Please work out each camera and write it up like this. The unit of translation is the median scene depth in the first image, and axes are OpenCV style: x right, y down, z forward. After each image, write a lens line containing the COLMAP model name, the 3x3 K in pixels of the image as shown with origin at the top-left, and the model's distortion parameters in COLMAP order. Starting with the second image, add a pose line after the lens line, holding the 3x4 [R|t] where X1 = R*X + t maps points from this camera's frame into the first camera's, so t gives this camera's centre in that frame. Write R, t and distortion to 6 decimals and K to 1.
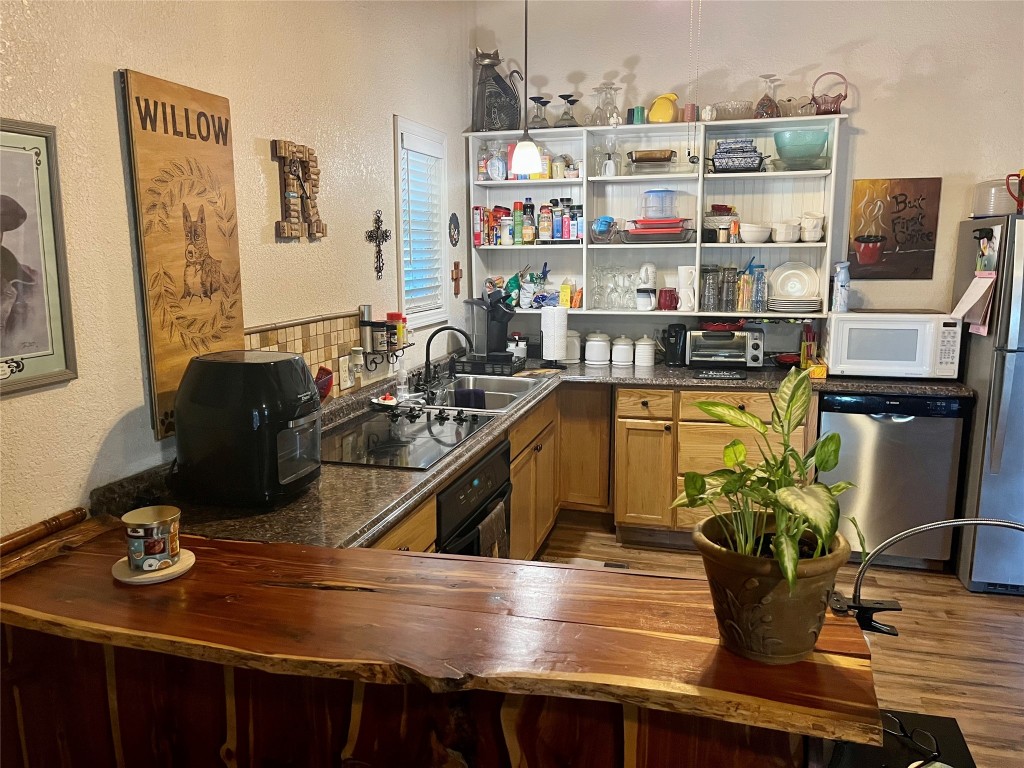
lens RADIAL K [[785.9, 0, 511.8], [0, 785.9, 379.1], [0, 0, 1]] dist [0.060656, -0.064887]
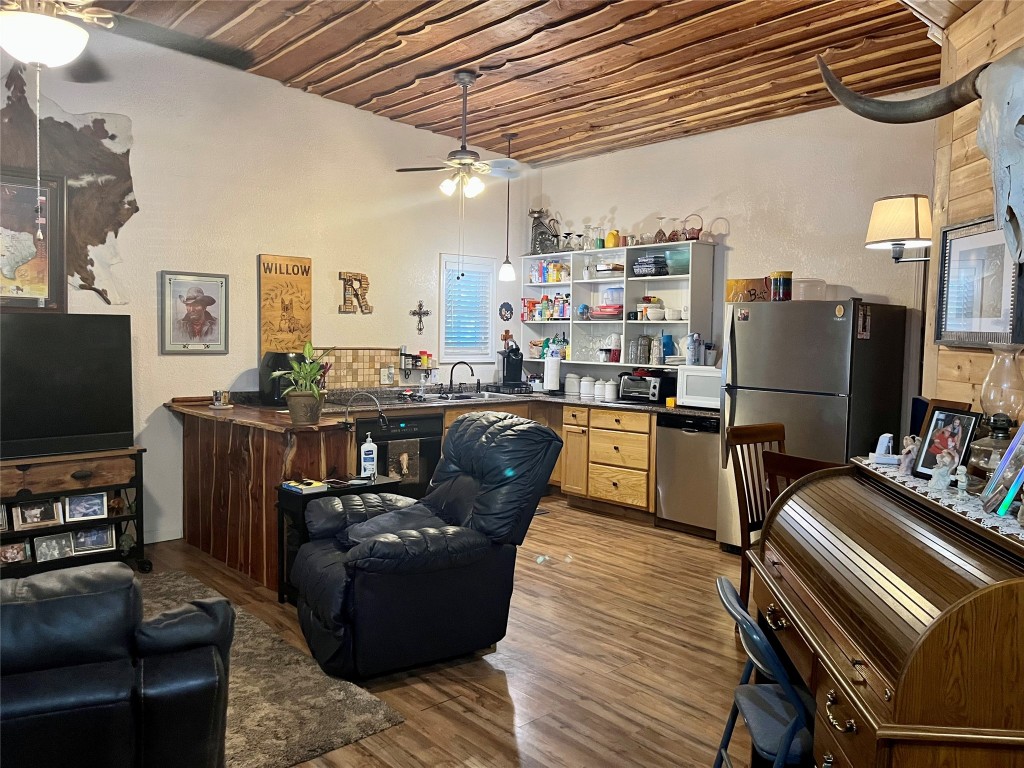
lens RADIAL K [[785.9, 0, 507.7], [0, 785.9, 379.3], [0, 0, 1]] dist [0.060656, -0.064887]
pose [[0.838876, 0.050902, -0.541937, 1.030788], [-0.112058, 0.990441, -0.080429, 0.113364], [0.532663, 0.128198, 0.836562, -0.497139]]
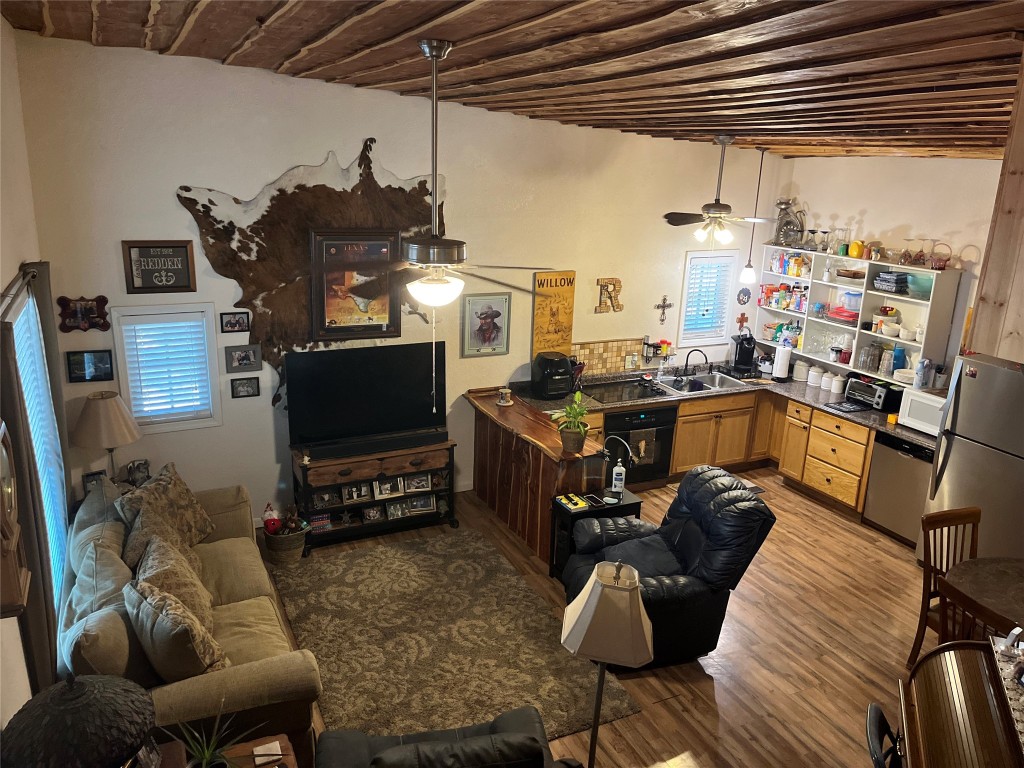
lens RADIAL K [[785.9, 0, 504.7], [0, 785.9, 388.7], [0, 0, 1]] dist [0.060656, -0.064887]
pose [[0.648973, 0.242466, -0.721141, 1.145134], [-0.160013, 0.970156, 0.182191, -0.270290], [0.743794, -0.002845, 0.668403, -0.806193]]
